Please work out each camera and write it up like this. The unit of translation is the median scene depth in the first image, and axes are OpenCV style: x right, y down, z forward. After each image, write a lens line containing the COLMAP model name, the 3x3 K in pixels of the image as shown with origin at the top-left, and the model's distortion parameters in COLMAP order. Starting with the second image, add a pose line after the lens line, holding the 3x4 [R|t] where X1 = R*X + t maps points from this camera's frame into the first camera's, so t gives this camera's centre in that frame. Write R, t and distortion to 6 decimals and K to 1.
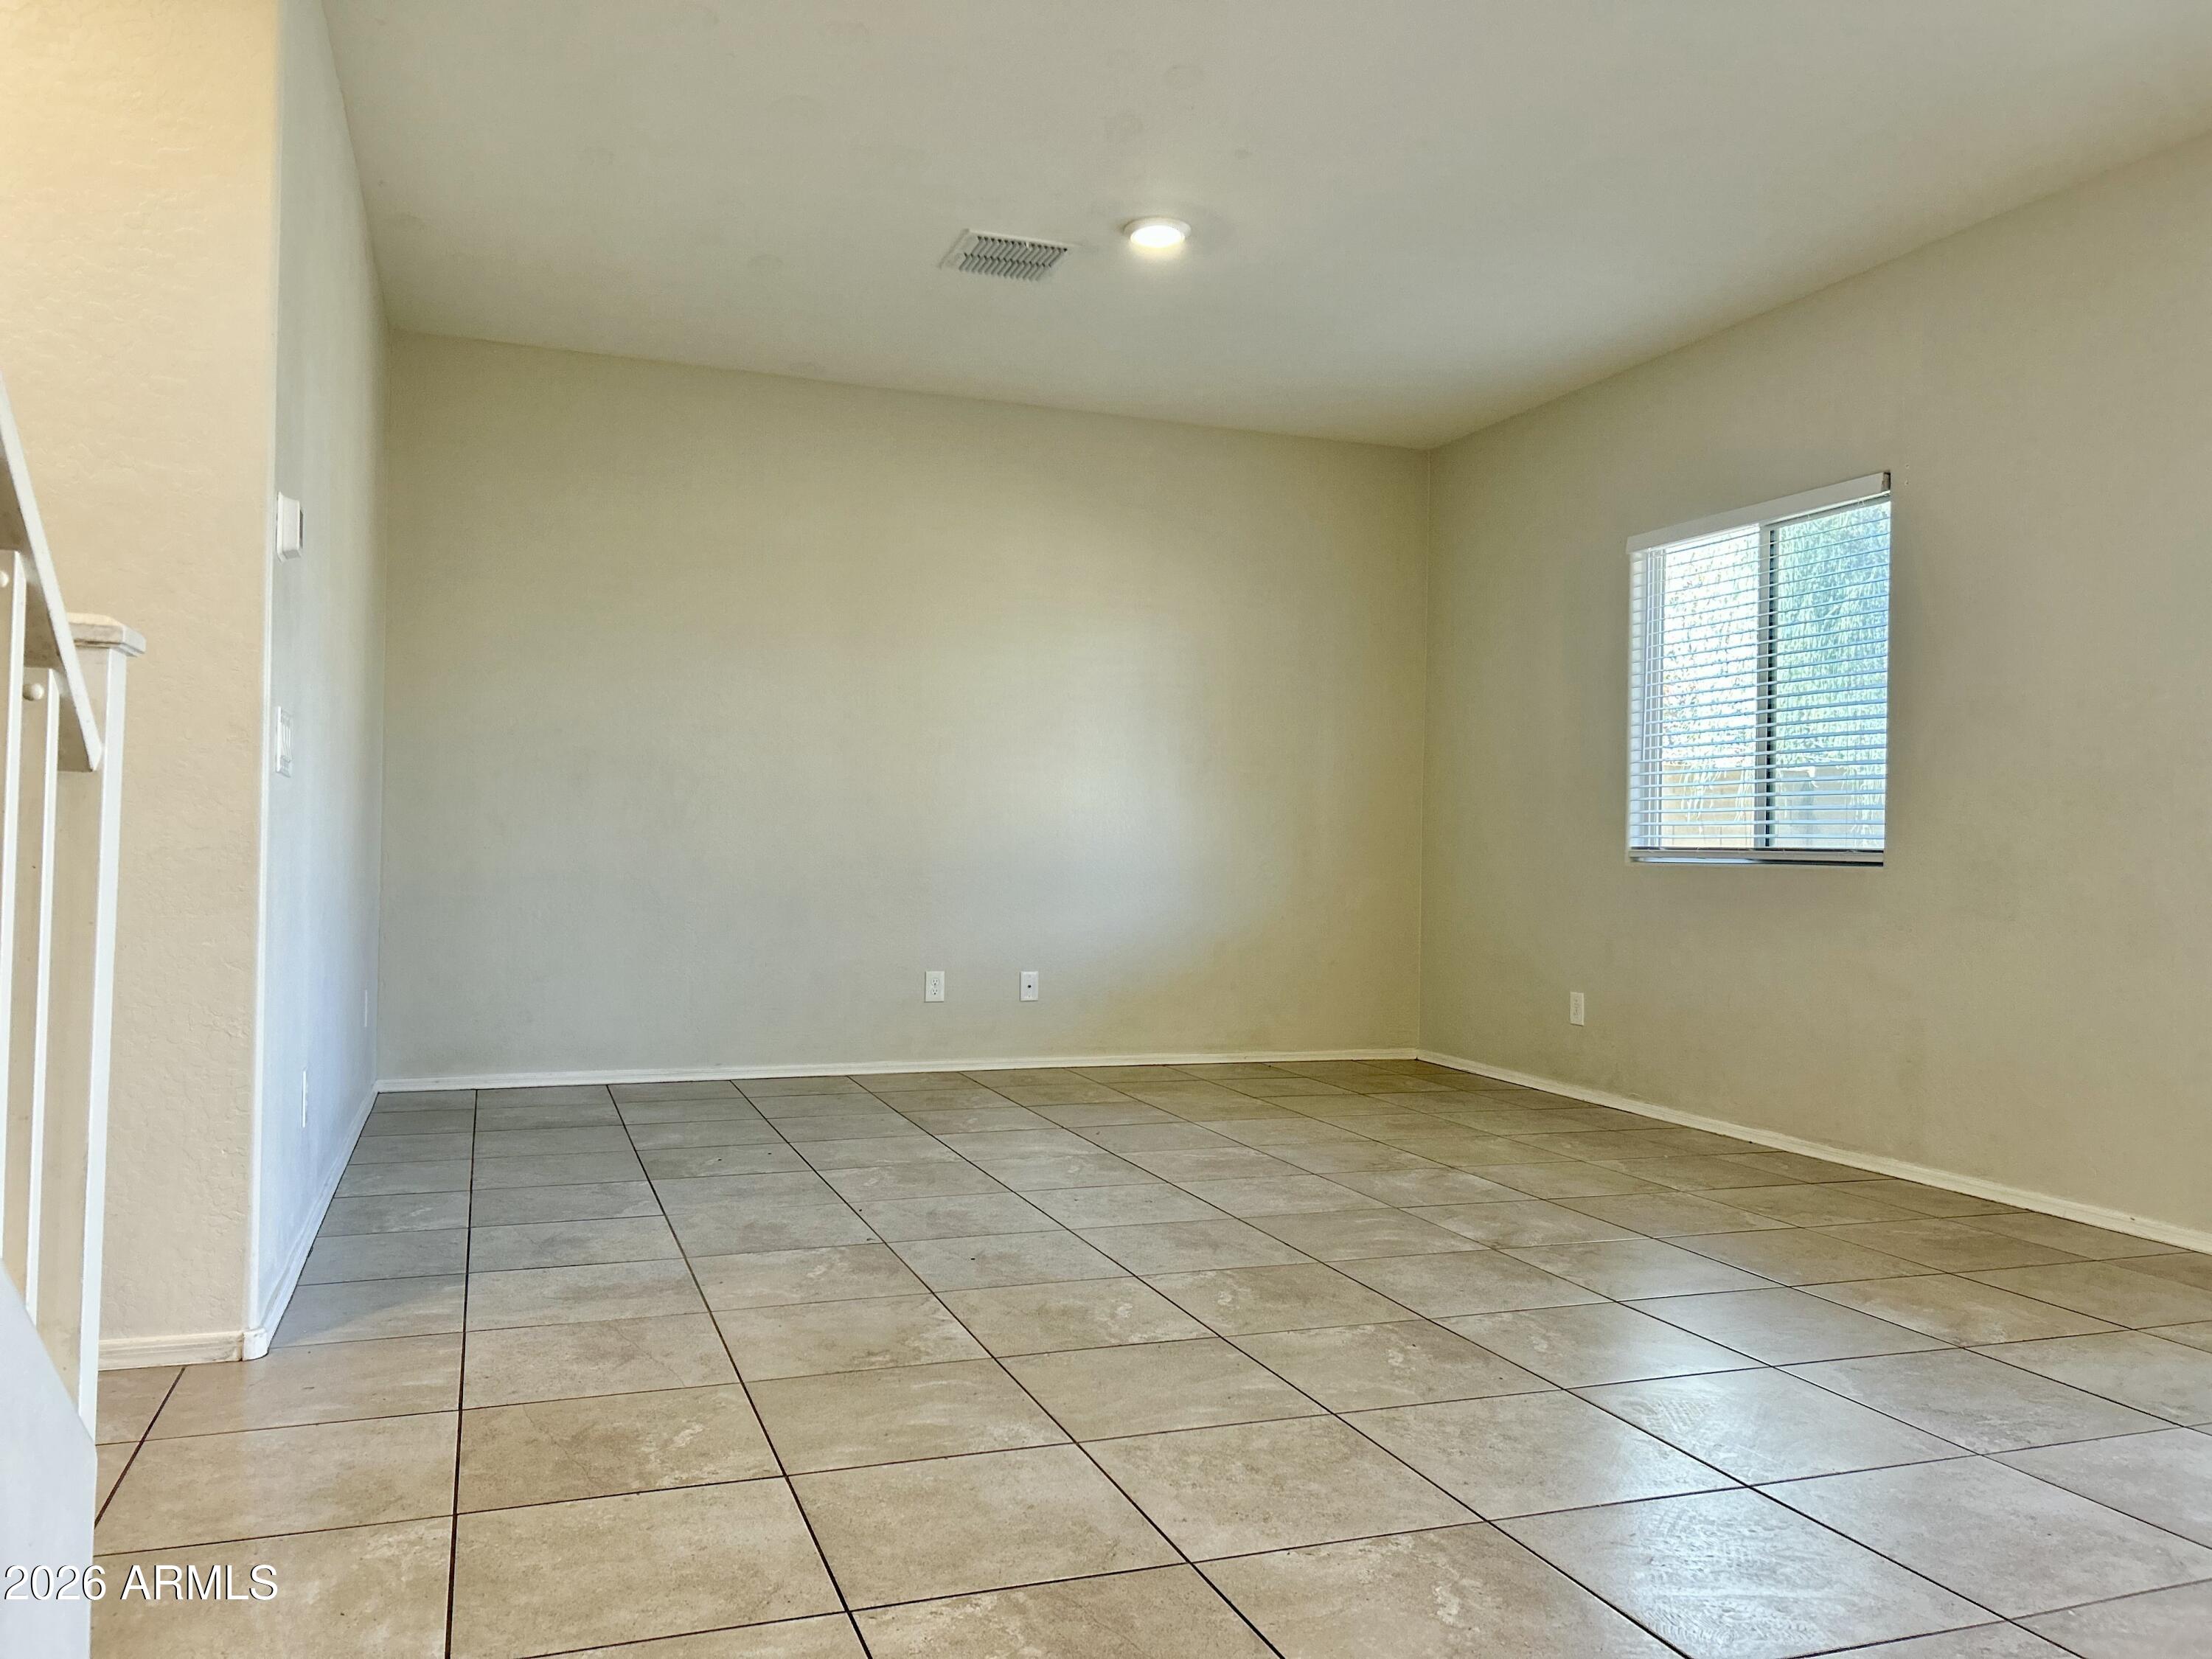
lens RADIAL K [[1644.1, 0, 1097.5], [0, 1644.1, 839.4], [0, 0, 1]] dist [0.069341, -0.008897]
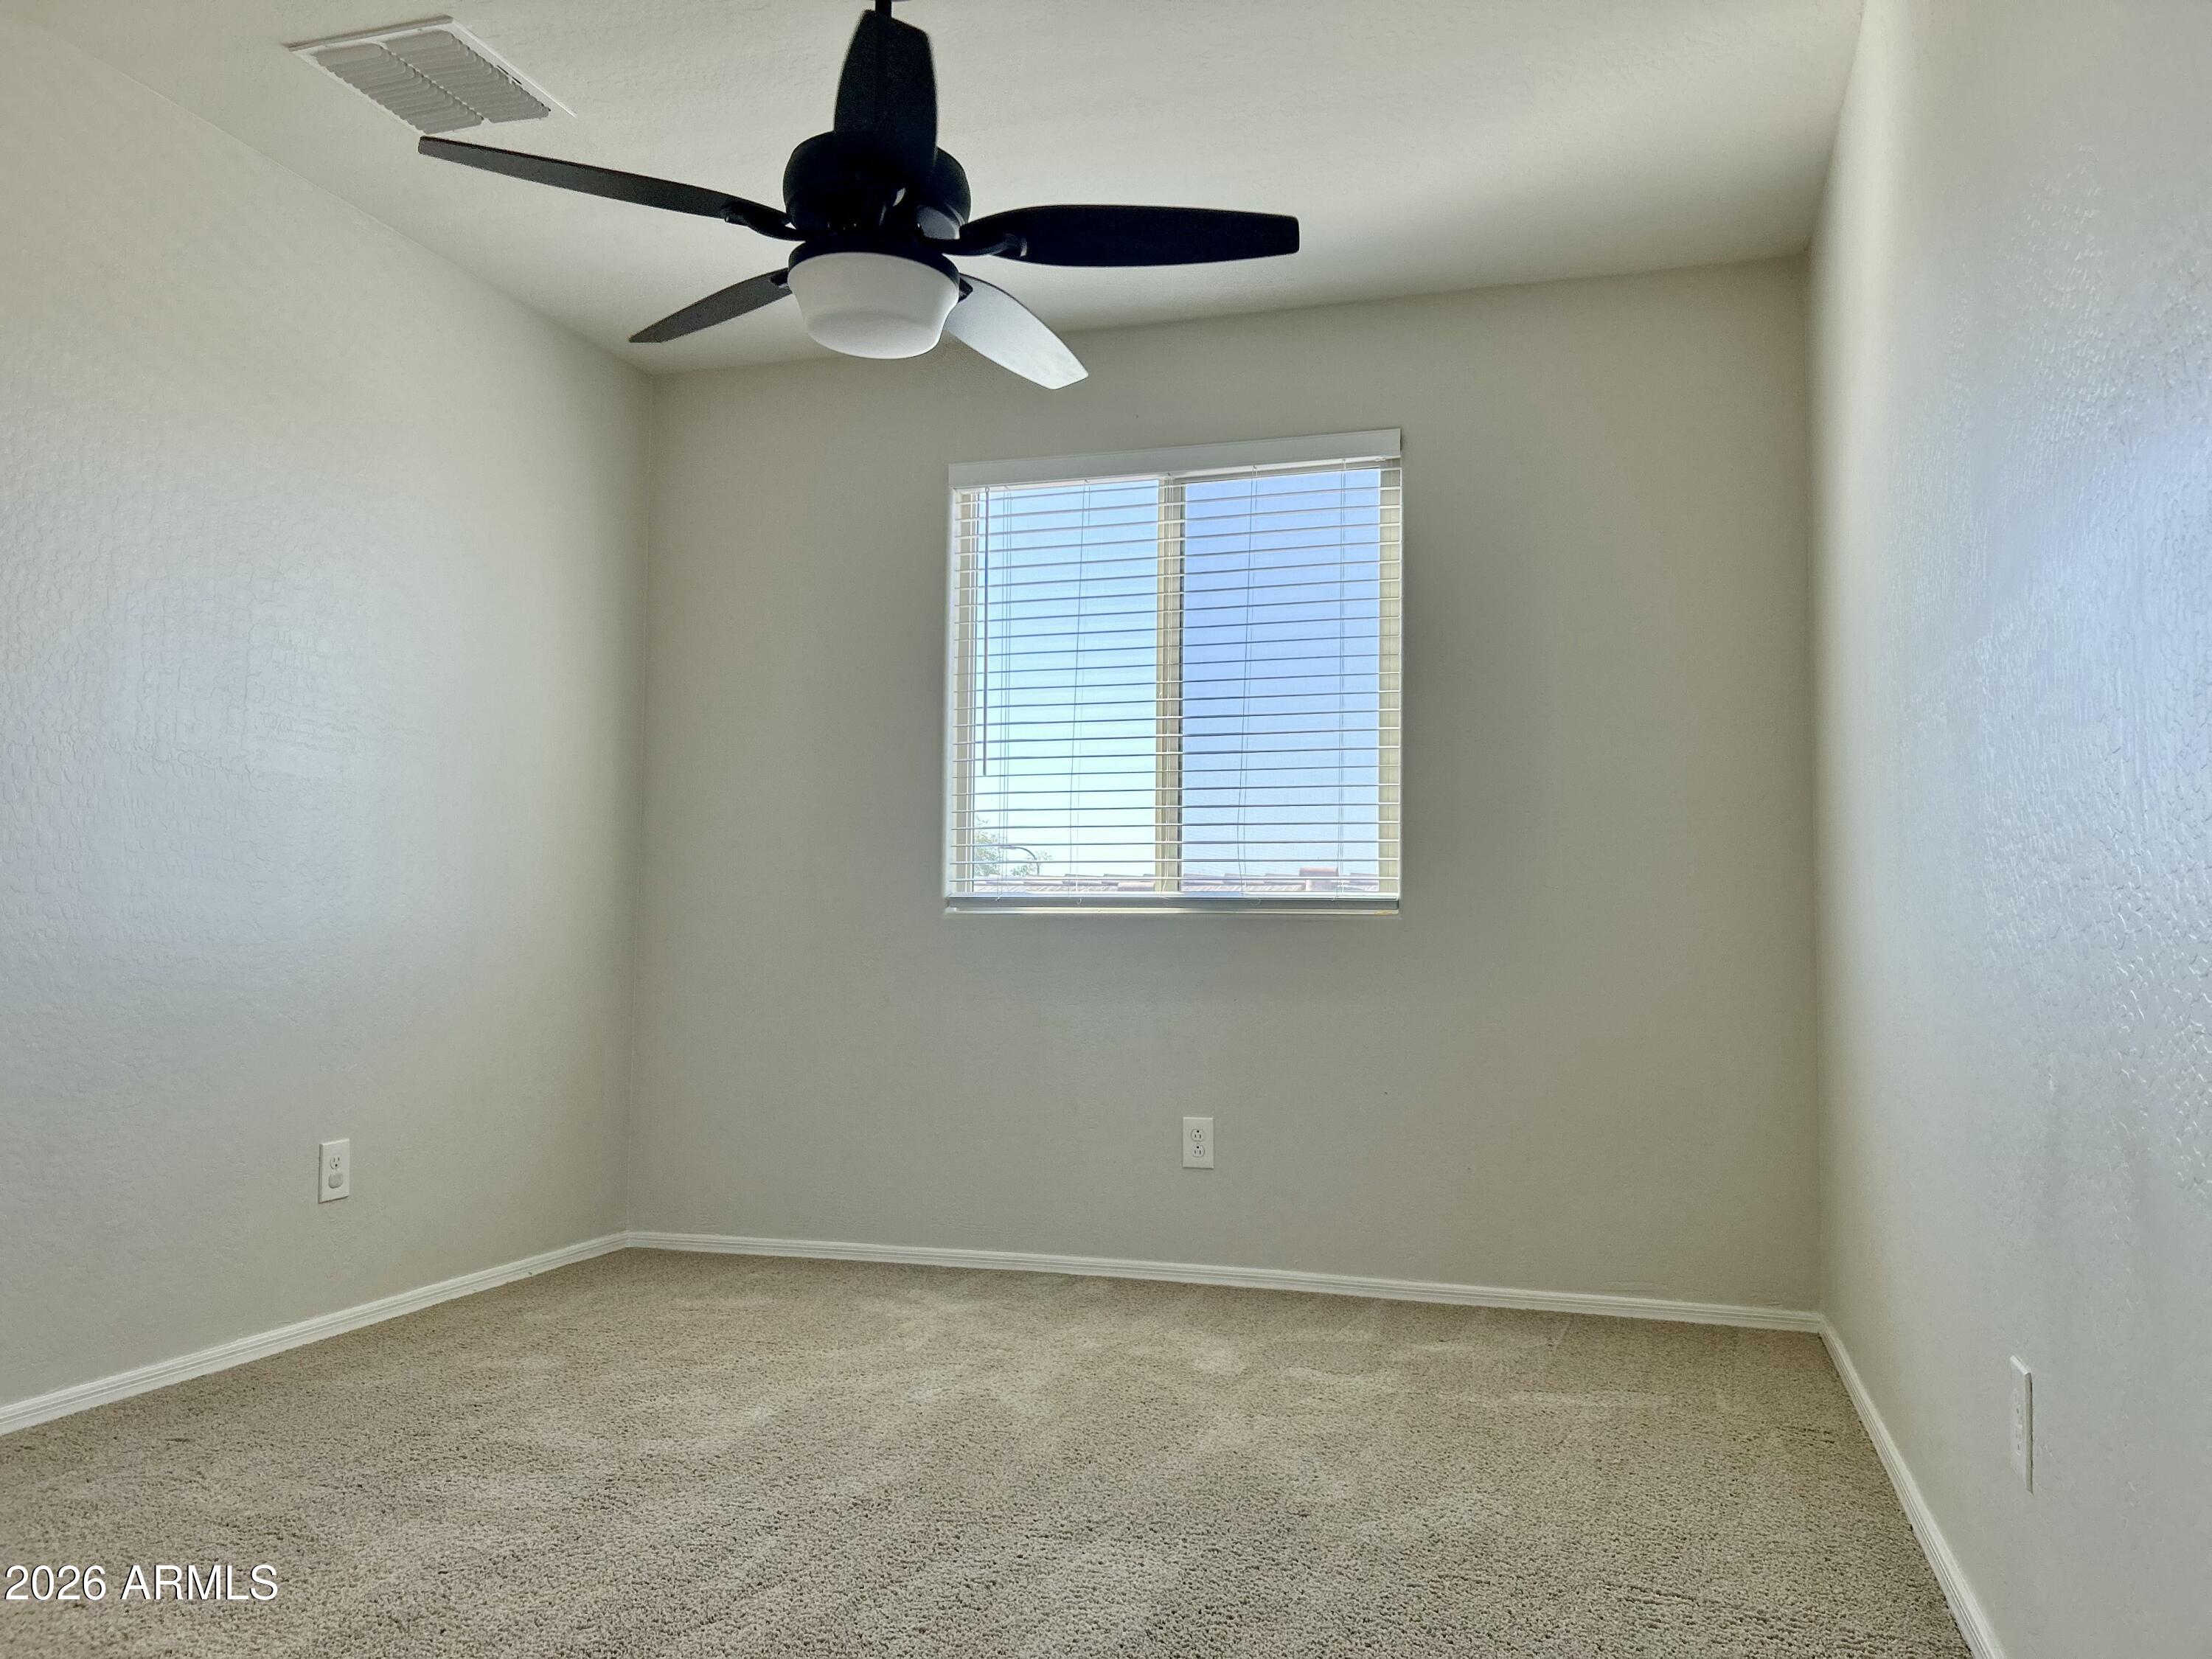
lens RADIAL K [[1644.1, 0, 1097.5], [0, 1644.1, 839.4], [0, 0, 1]] dist [0.069341, -0.008897]
pose [[0.617400, 0.034346, 0.785899, -0.213164], [-0.001238, 0.999088, -0.042691, 0.010694], [-0.786649, 0.025384, 0.616879, 0.557121]]
